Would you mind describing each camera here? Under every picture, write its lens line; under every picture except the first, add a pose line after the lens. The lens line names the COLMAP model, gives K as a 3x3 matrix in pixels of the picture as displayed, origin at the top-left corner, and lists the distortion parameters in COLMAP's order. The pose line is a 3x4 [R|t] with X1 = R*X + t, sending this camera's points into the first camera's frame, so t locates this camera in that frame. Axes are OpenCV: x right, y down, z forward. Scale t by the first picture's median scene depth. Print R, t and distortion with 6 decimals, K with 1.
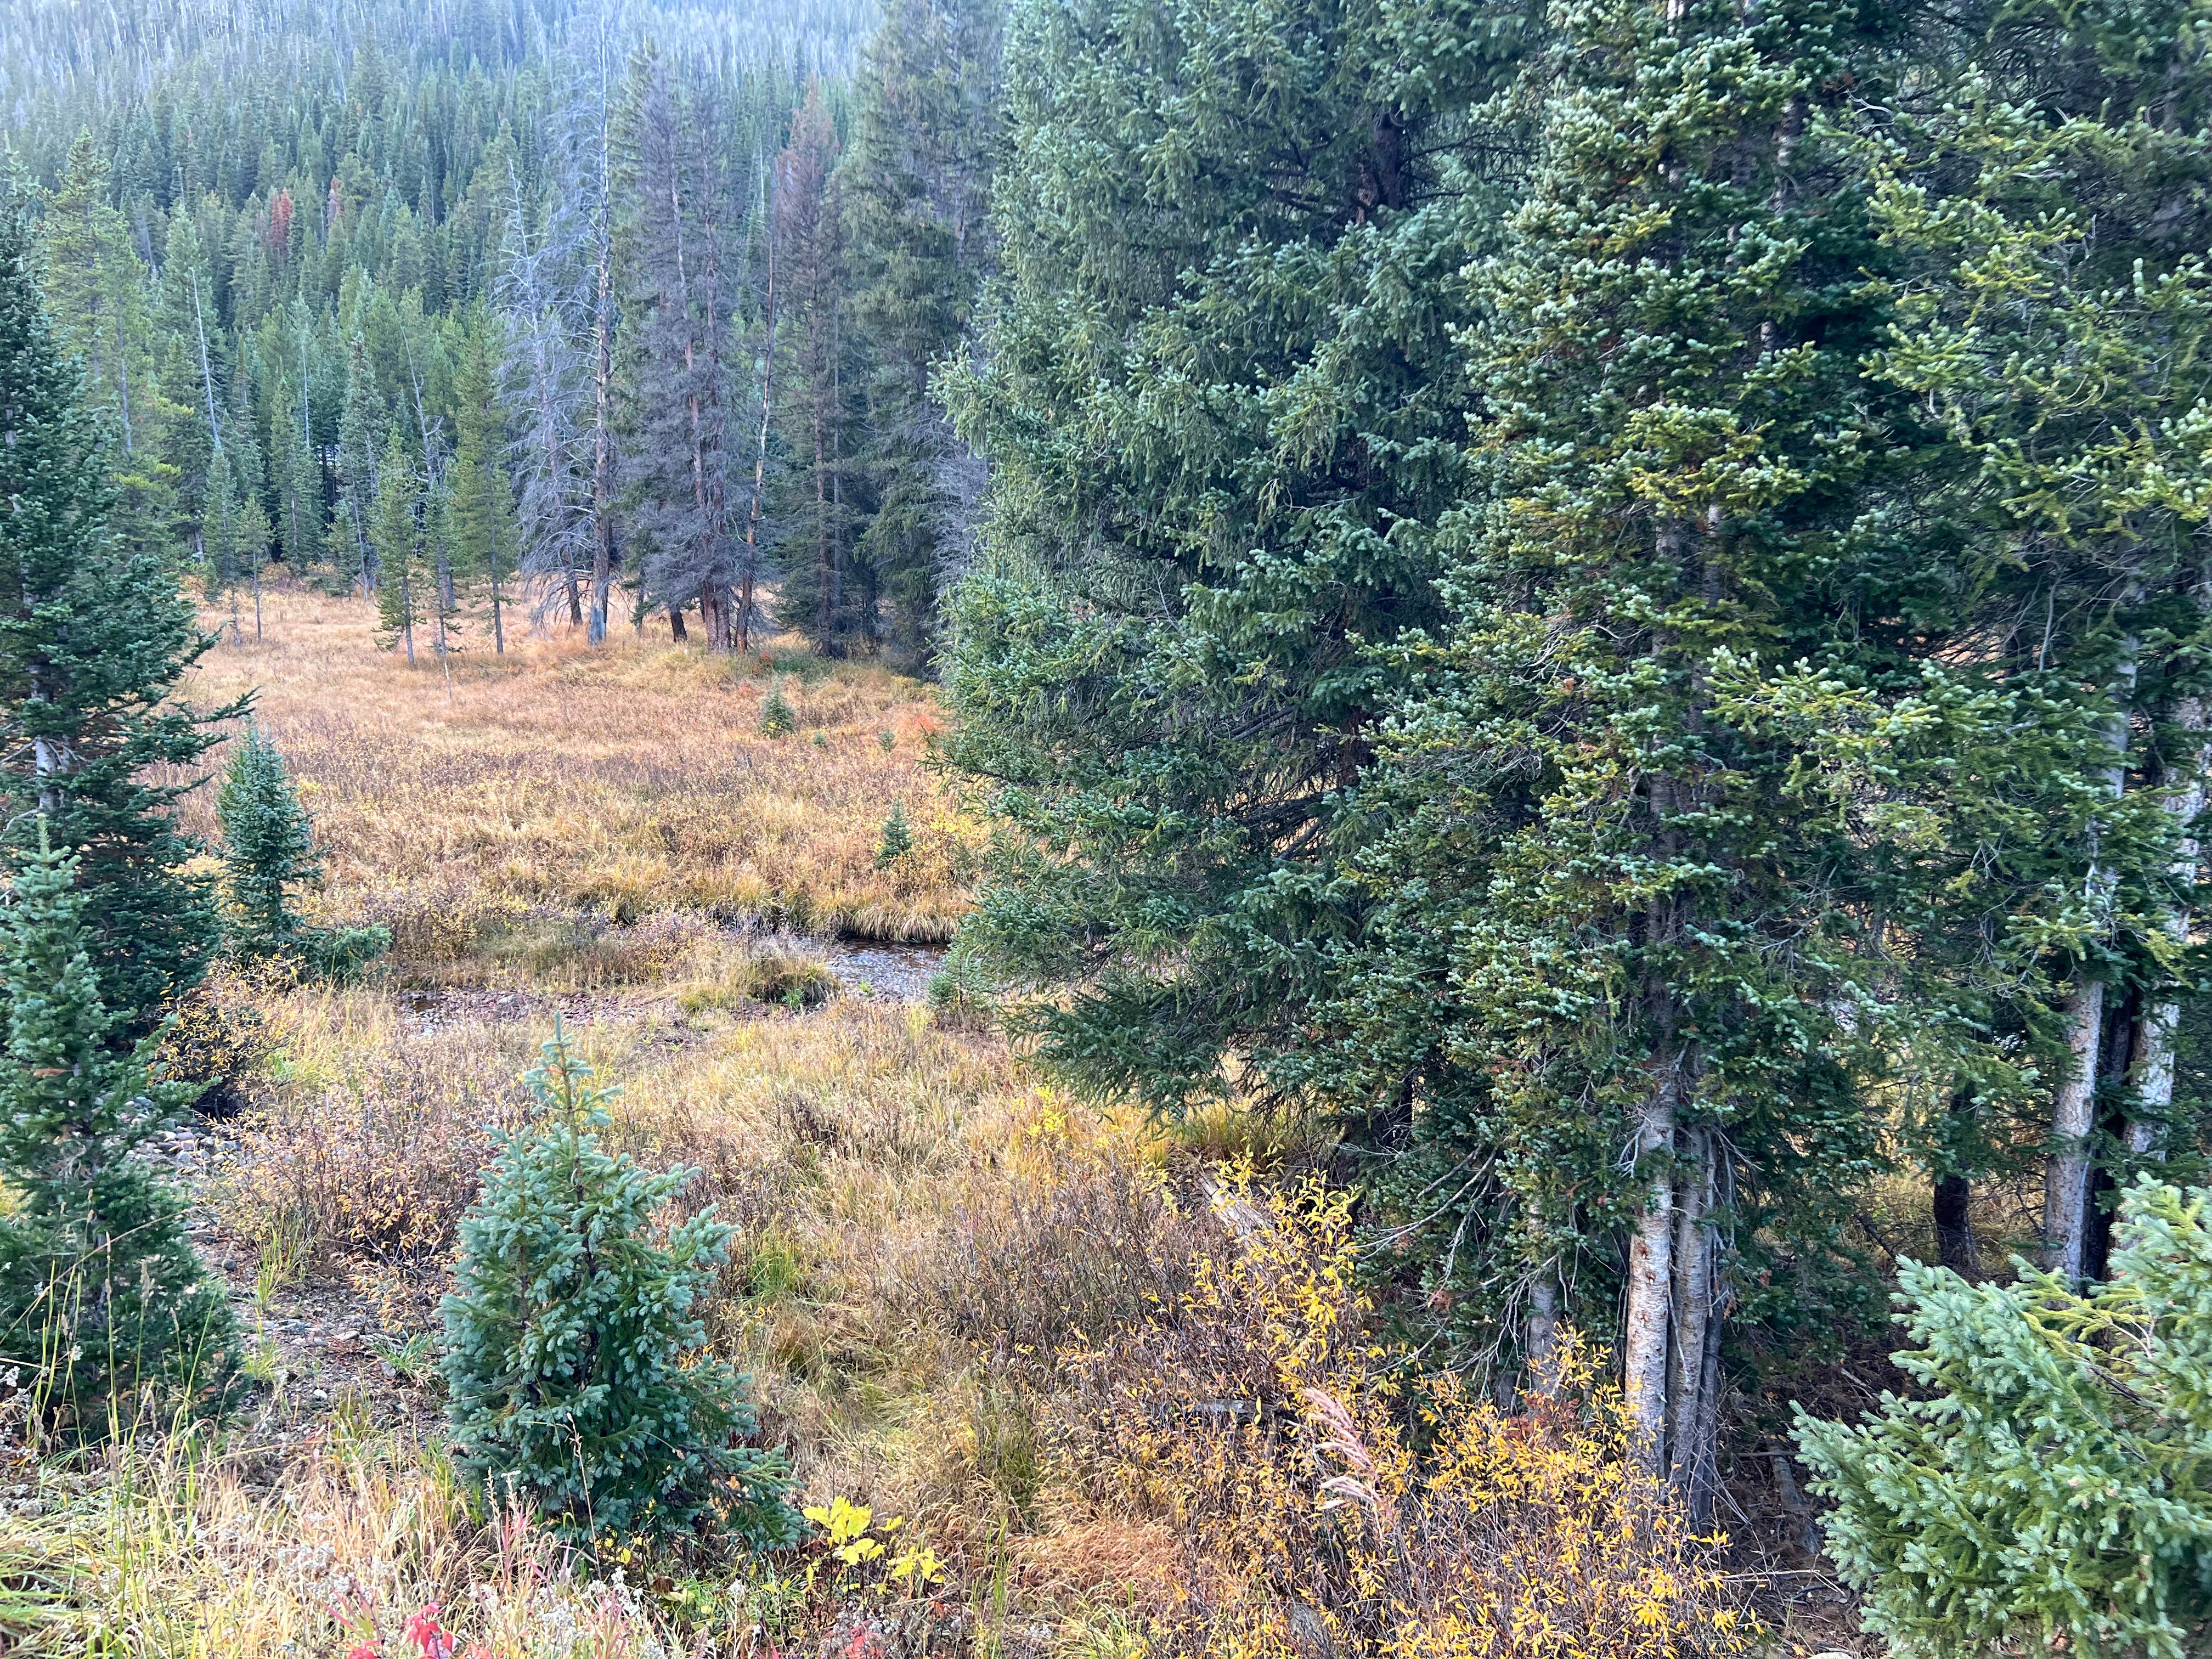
lens RADIAL K [[1645.8, 0, 1097.2], [0, 1645.8, 837.0], [0, 0, 1]] dist [0.063770, -0.068098]
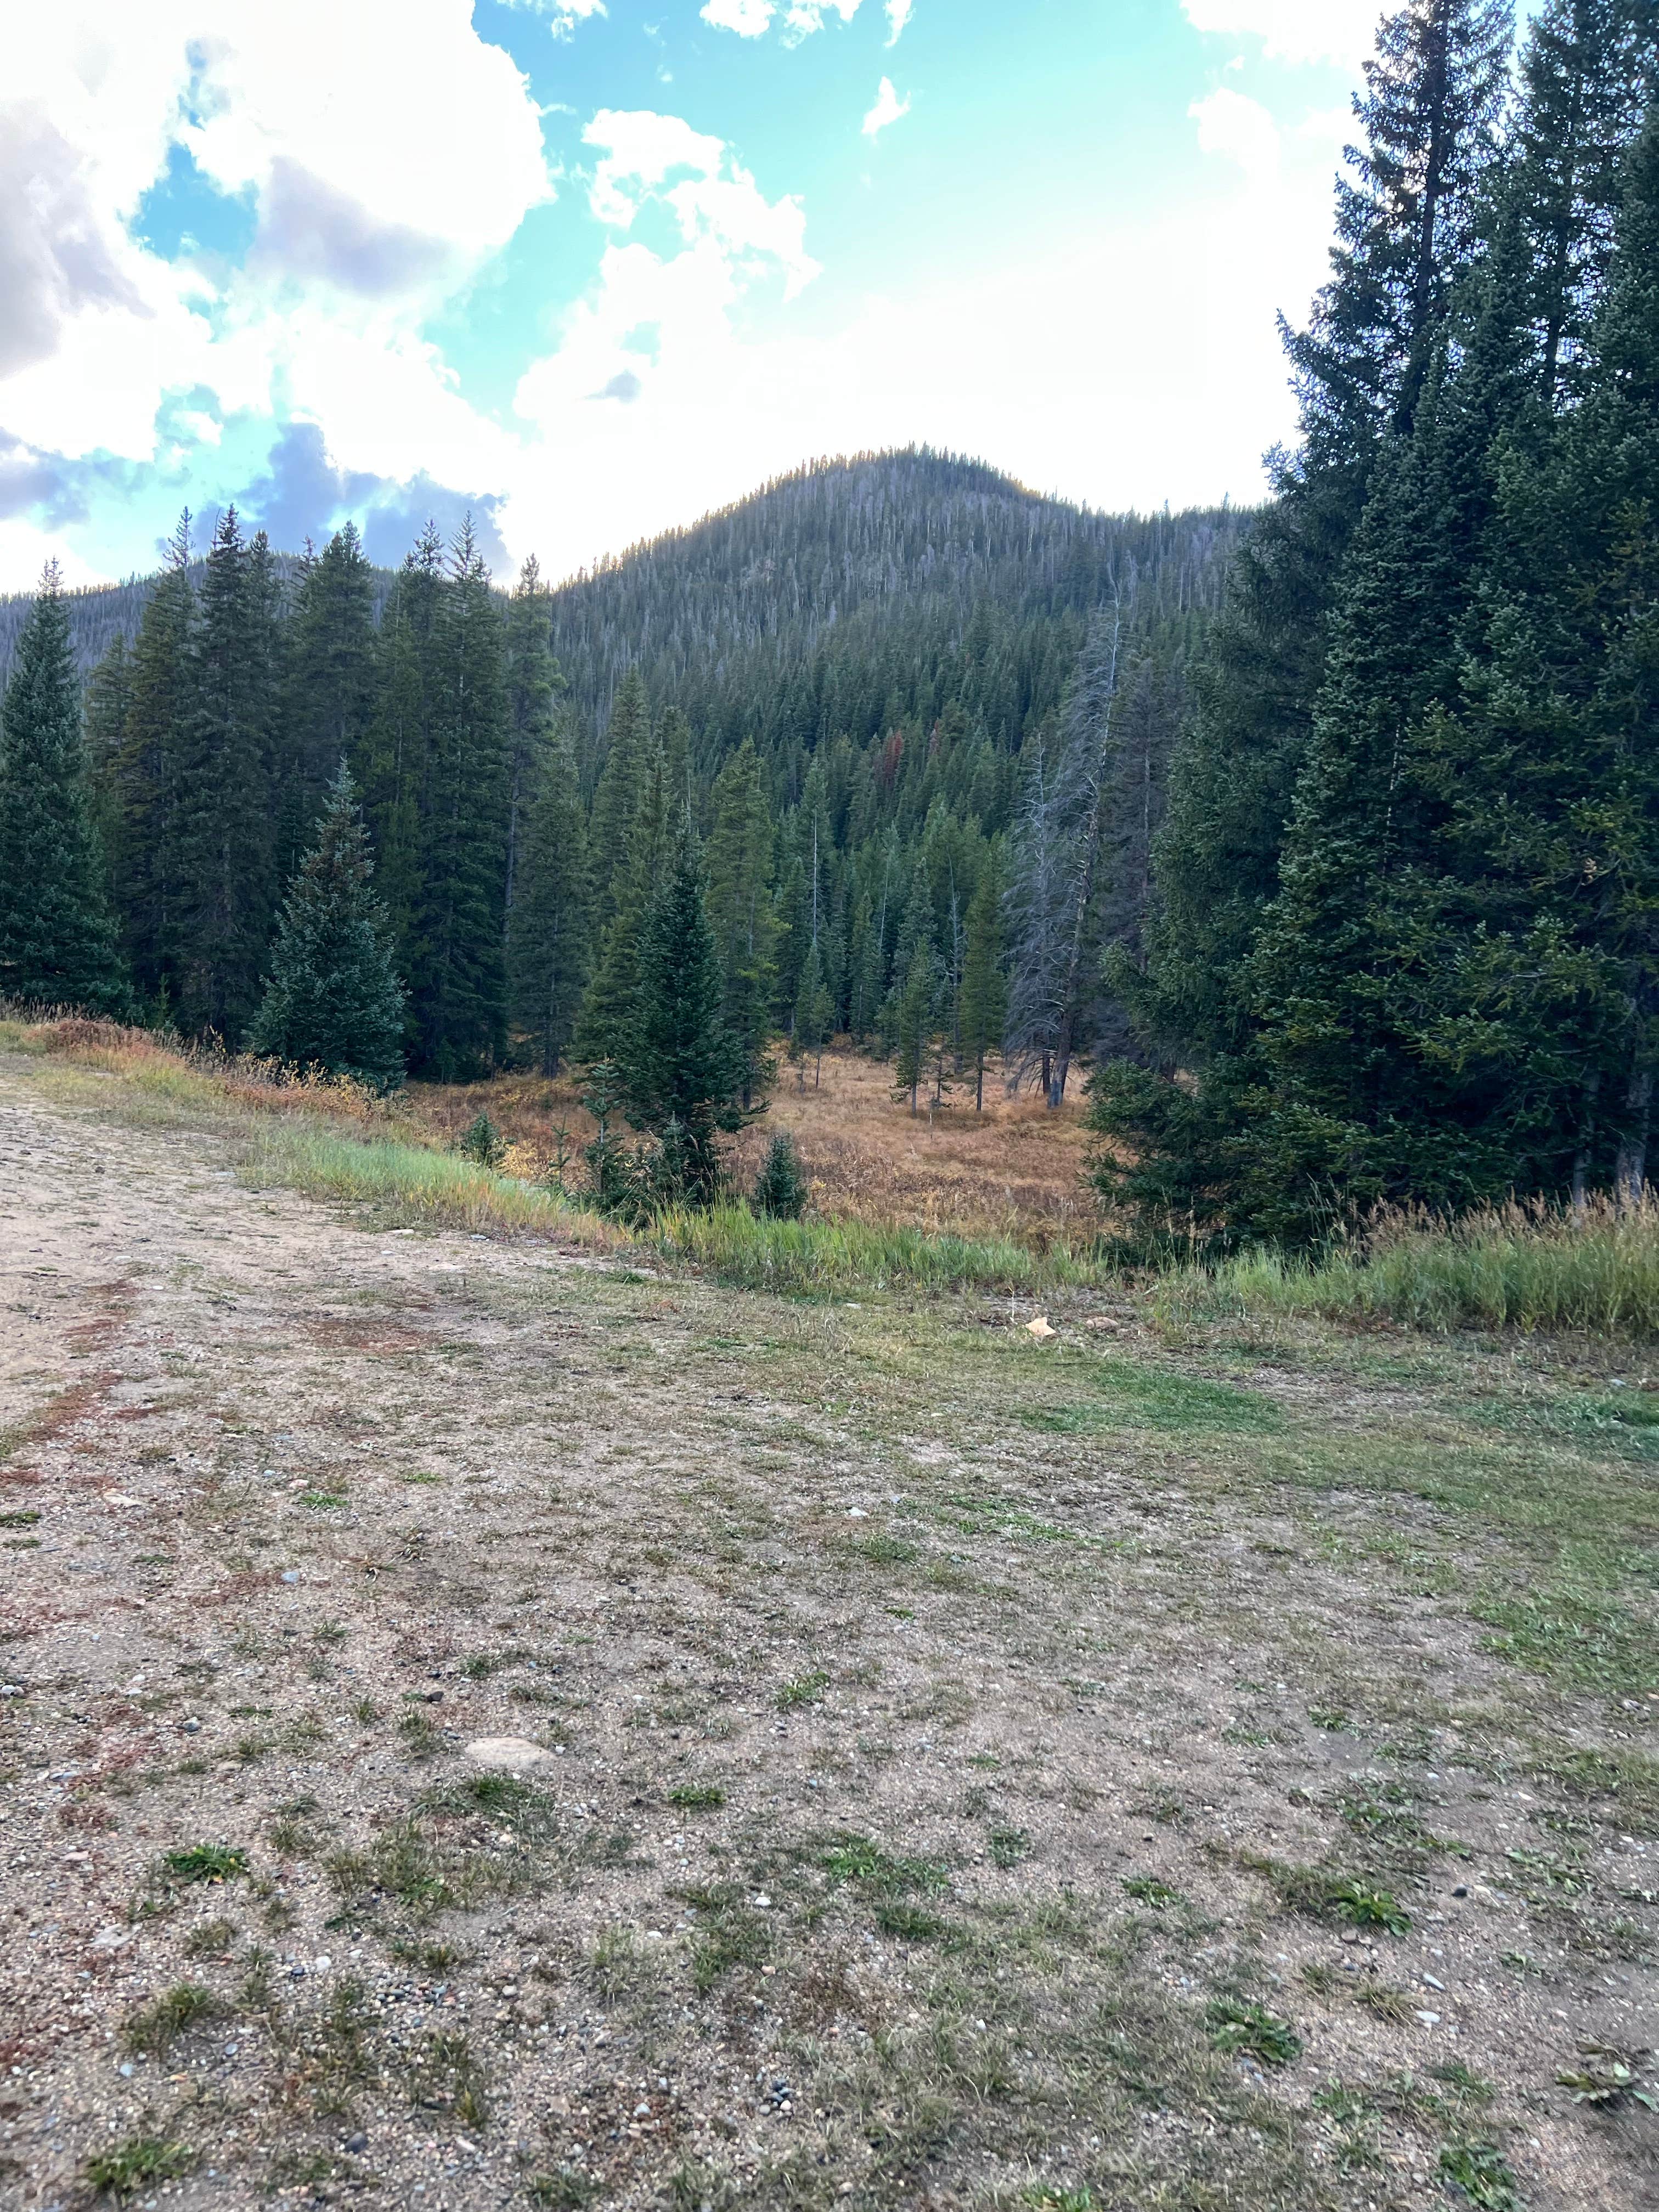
lens RADIAL K [[1645.8, 0, 827.2], [0, 1645.8, 1144.4], [0, 0, 1]] dist [0.063770, -0.068098]
pose [[0.888490, 0.077950, -0.452227, 0.405932], [-0.125608, 0.989143, -0.076286, 0.096605], [0.441371, 0.124583, 0.888634, -0.638309]]
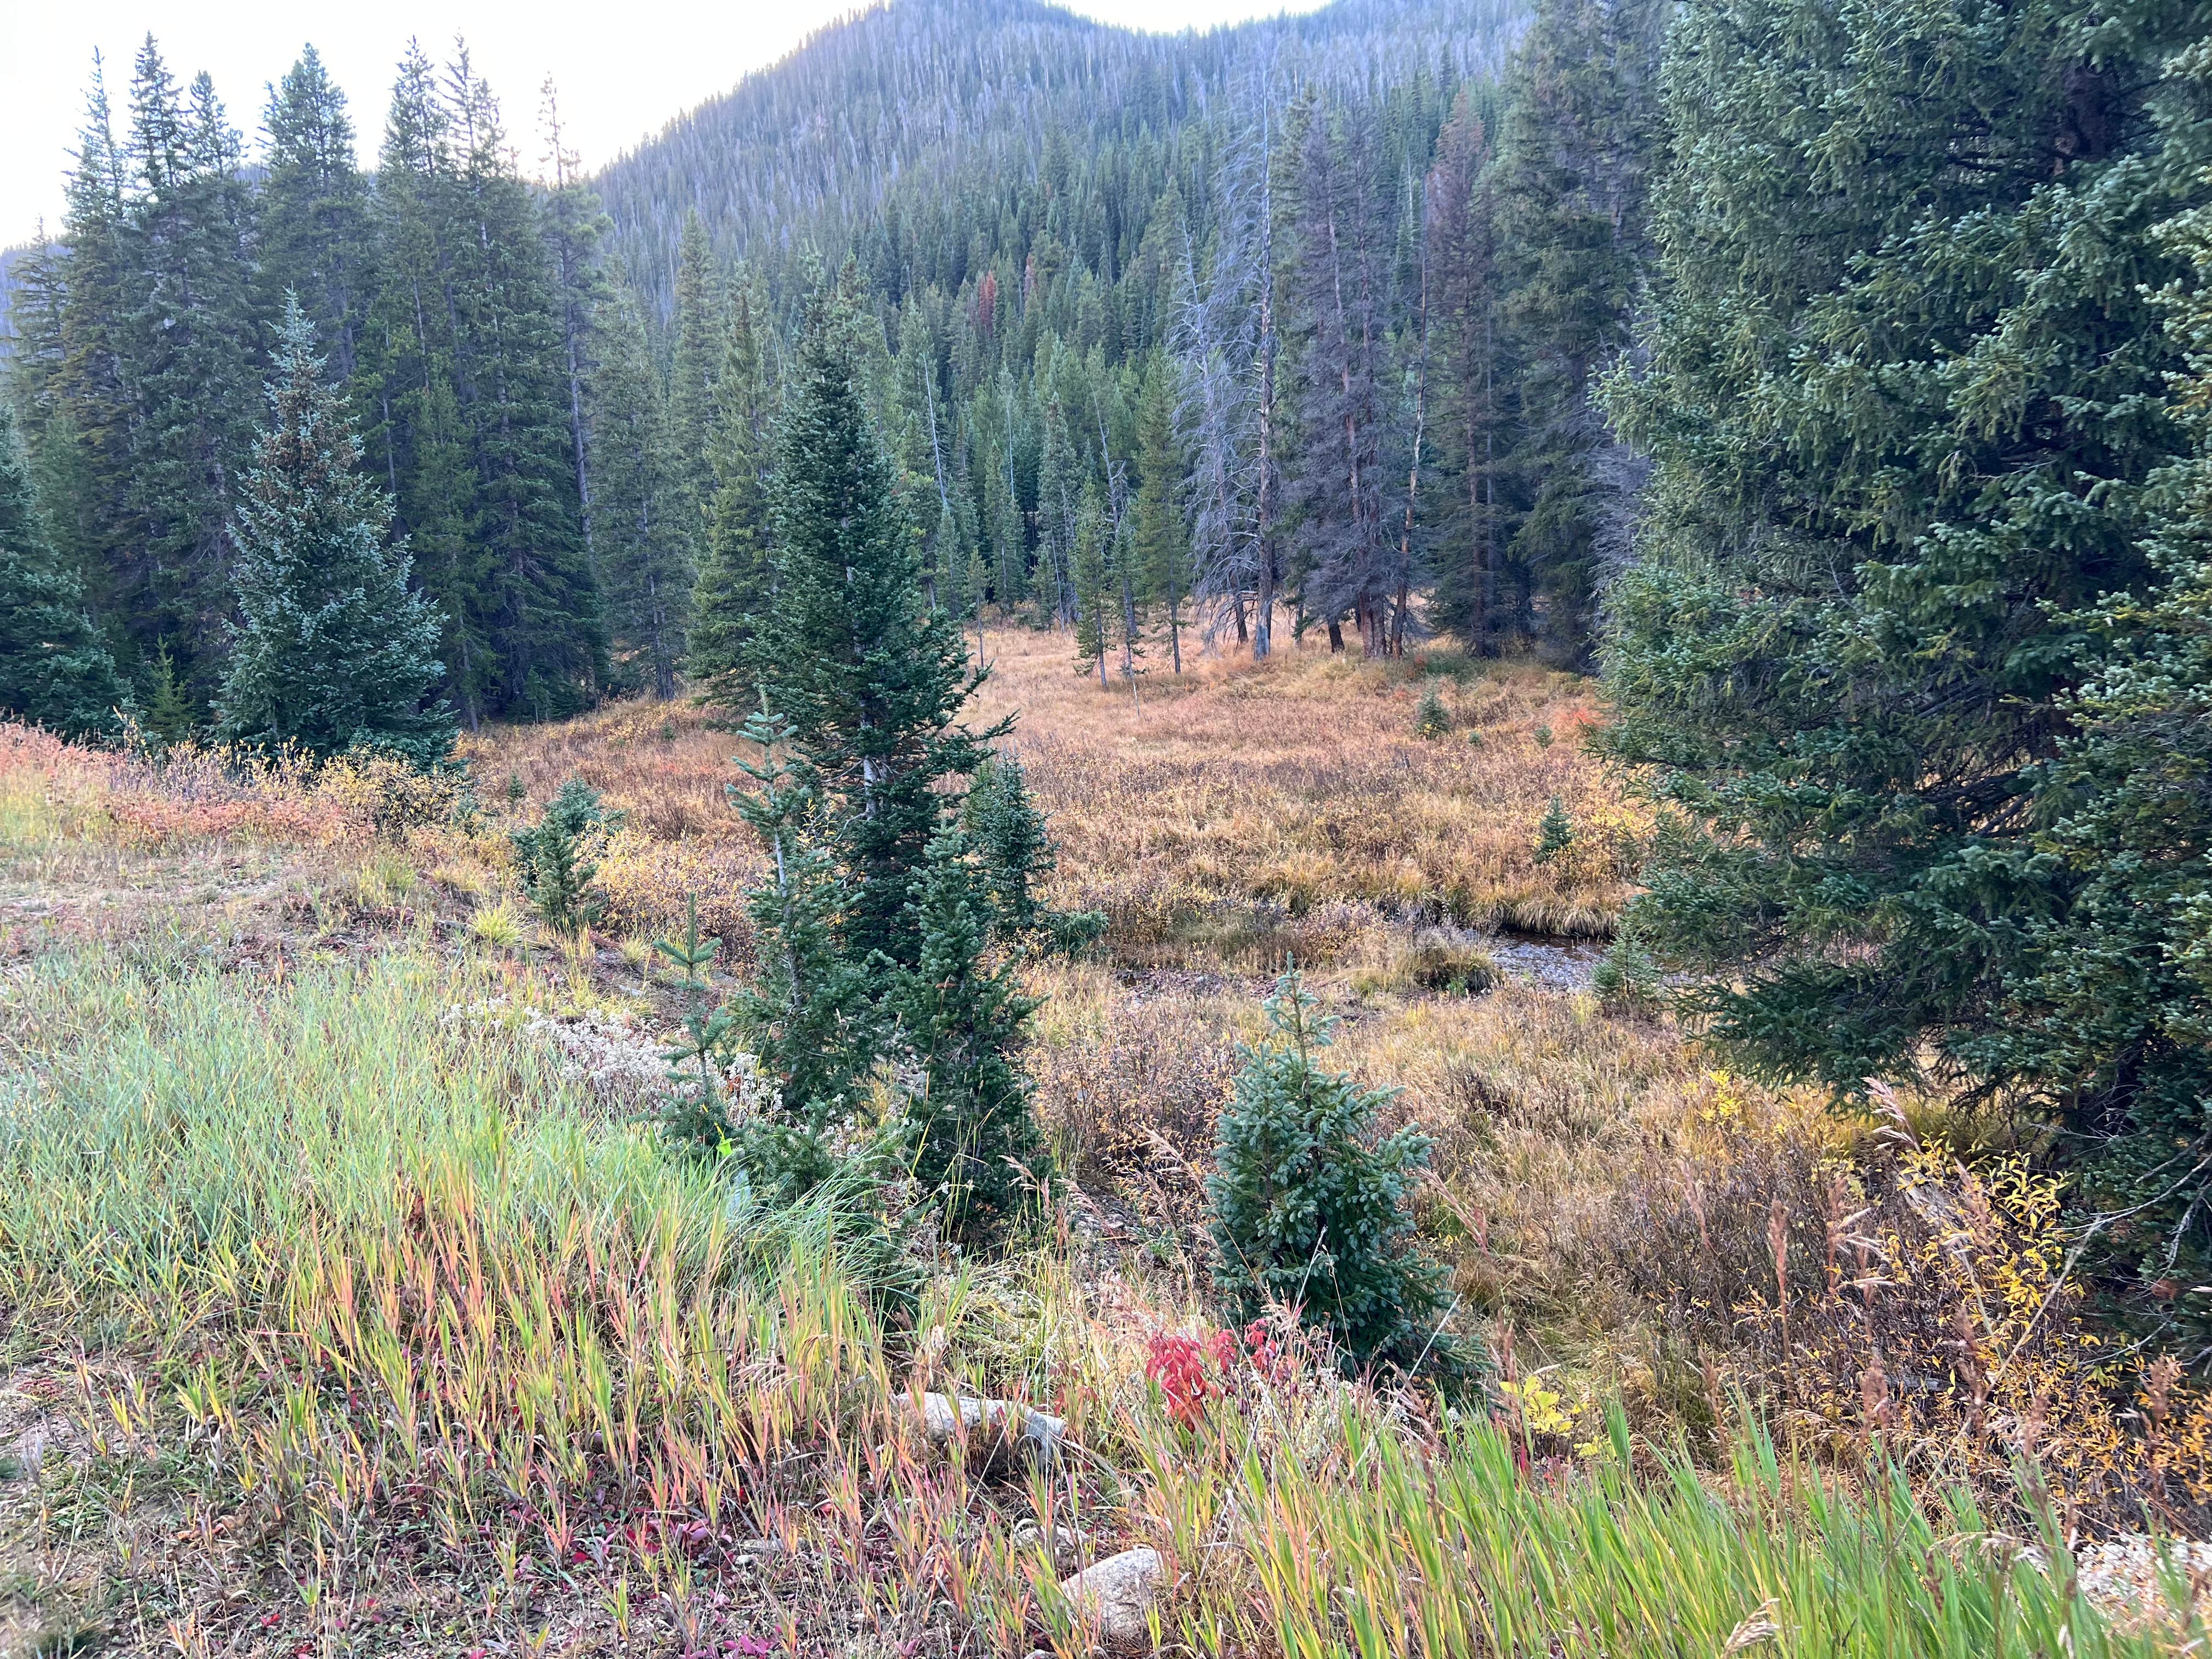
lens RADIAL K [[1645.8, 0, 1092.1], [0, 1645.8, 826.8], [0, 0, 1]] dist [0.063770, -0.068098]
pose [[0.923794, -0.015959, -0.382556, 0.005440], [0.012636, 0.999857, -0.011198, 0.009588], [0.382680, 0.005510, 0.923864, -0.086901]]
